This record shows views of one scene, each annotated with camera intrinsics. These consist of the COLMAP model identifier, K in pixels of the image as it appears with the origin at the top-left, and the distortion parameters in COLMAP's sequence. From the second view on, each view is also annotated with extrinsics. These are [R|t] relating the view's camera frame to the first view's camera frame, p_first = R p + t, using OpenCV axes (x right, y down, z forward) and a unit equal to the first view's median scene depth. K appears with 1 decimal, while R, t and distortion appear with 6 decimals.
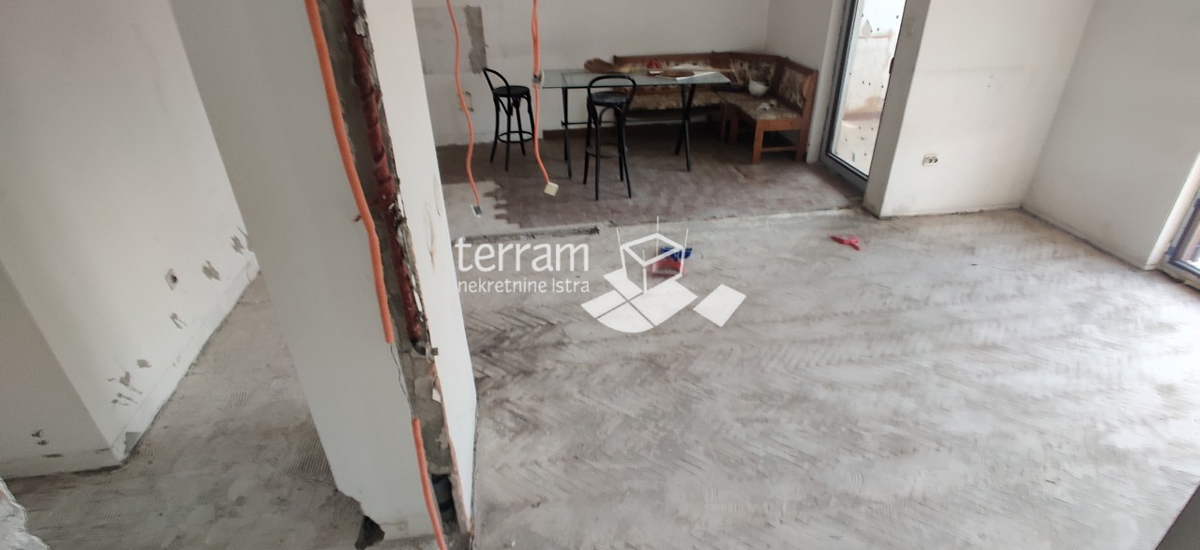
lens RADIAL K [[597.2, 0, 607.1], [0, 597.2, 295.0], [0, 0, 1]] dist [-0.001693, 0.000524]
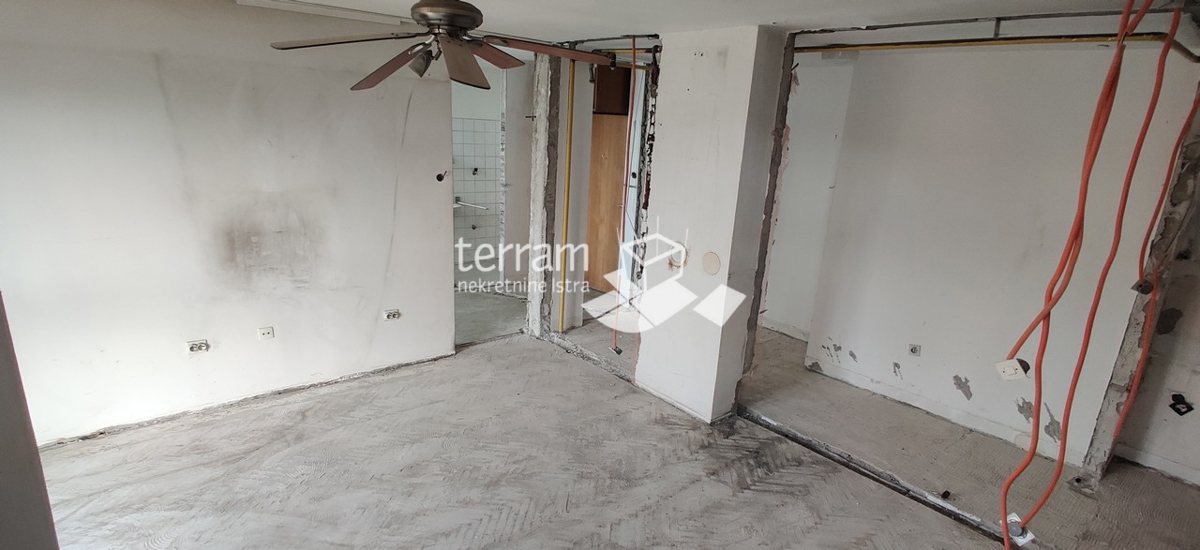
lens RADIAL K [[597.2, 0, 607.1], [0, 597.2, 295.0], [0, 0, 1]] dist [-0.001693, 0.000524]
pose [[-0.849645, 0.109802, -0.515797, 0.575293], [-0.310203, 0.686912, 0.657211, -0.749069], [0.426470, 0.718398, -0.549570, 1.227808]]
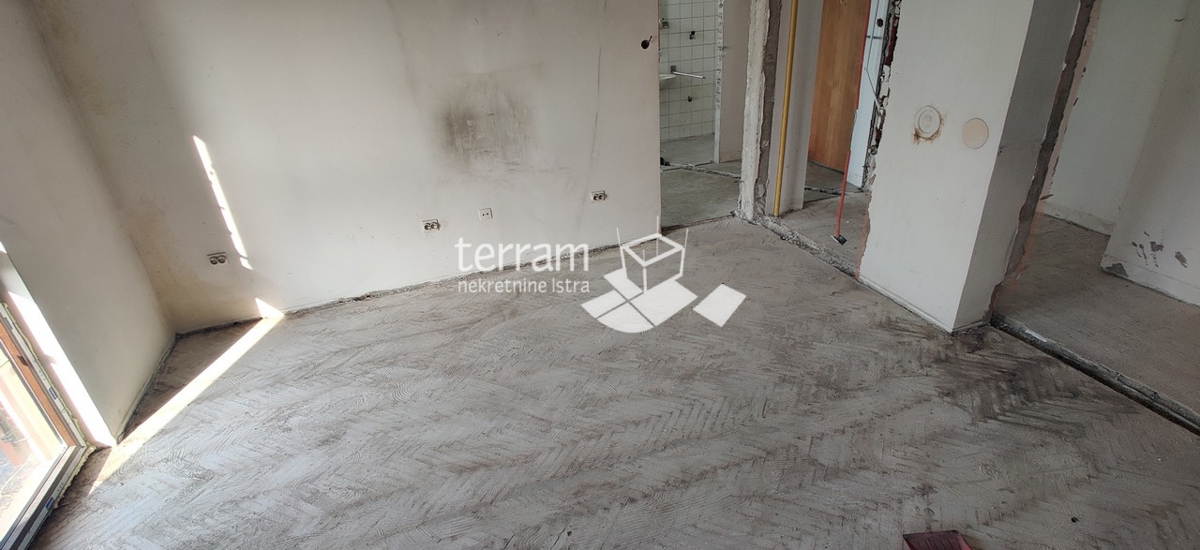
lens RADIAL K [[592.4, 0, 604.0], [0, 592.4, 297.7], [0, 0, 1]] dist [-0.006238, -0.001360]
pose [[-0.978942, 0.149954, -0.138519, 0.504830], [-0.040973, 0.520408, 0.852934, -0.695752], [0.199987, 0.840648, -0.503305, 1.173448]]
